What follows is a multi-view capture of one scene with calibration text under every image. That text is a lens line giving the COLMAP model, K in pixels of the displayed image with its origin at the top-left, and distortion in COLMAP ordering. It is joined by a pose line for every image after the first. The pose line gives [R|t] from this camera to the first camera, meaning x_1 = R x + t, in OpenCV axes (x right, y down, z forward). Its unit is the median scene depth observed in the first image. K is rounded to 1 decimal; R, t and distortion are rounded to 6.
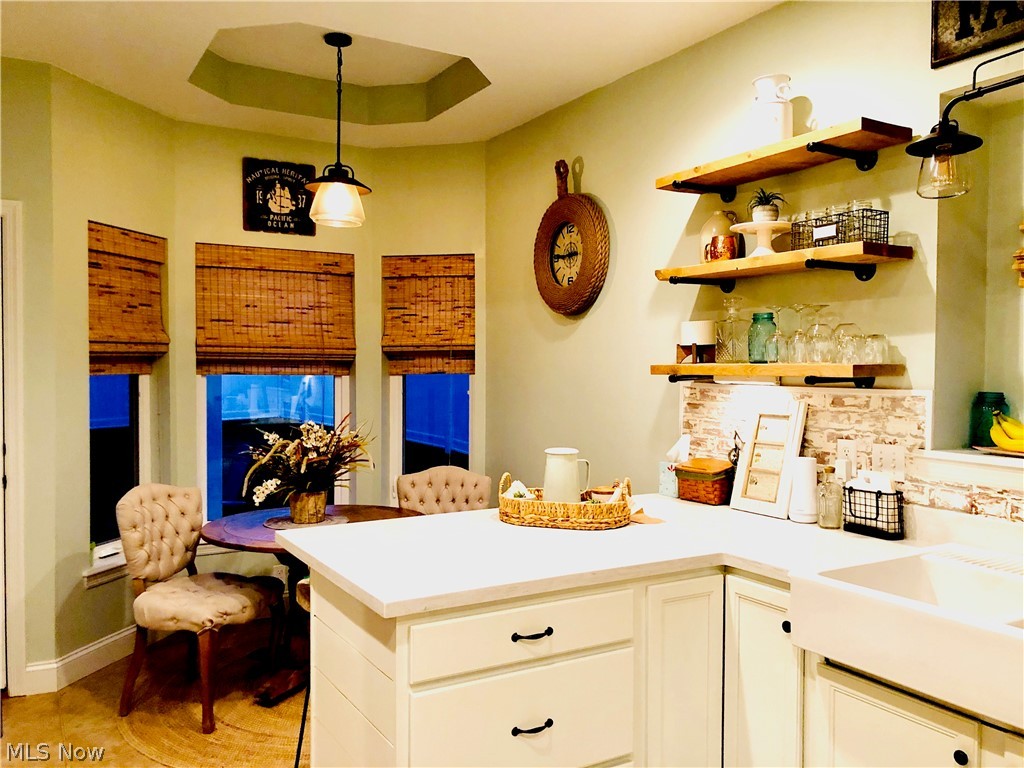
lens RADIAL K [[852.8, 0, 573.8], [0, 852.8, 402.1], [0, 0, 1]] dist [0.003208, 0.011583]
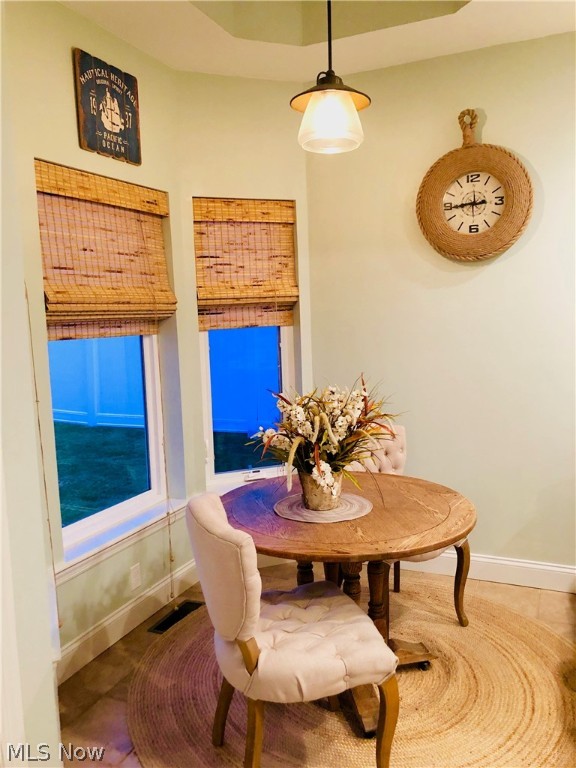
lens RADIAL K [[639.6, 0, 289.0], [0, 639.6, 383.1], [0, 0, 1]] dist [0.003208, 0.011583]
pose [[0.831079, -0.094442, 0.548078, -0.545332], [0.061312, 0.995028, 0.078487, -0.026234], [-0.552765, -0.031626, 0.832737, 0.403630]]
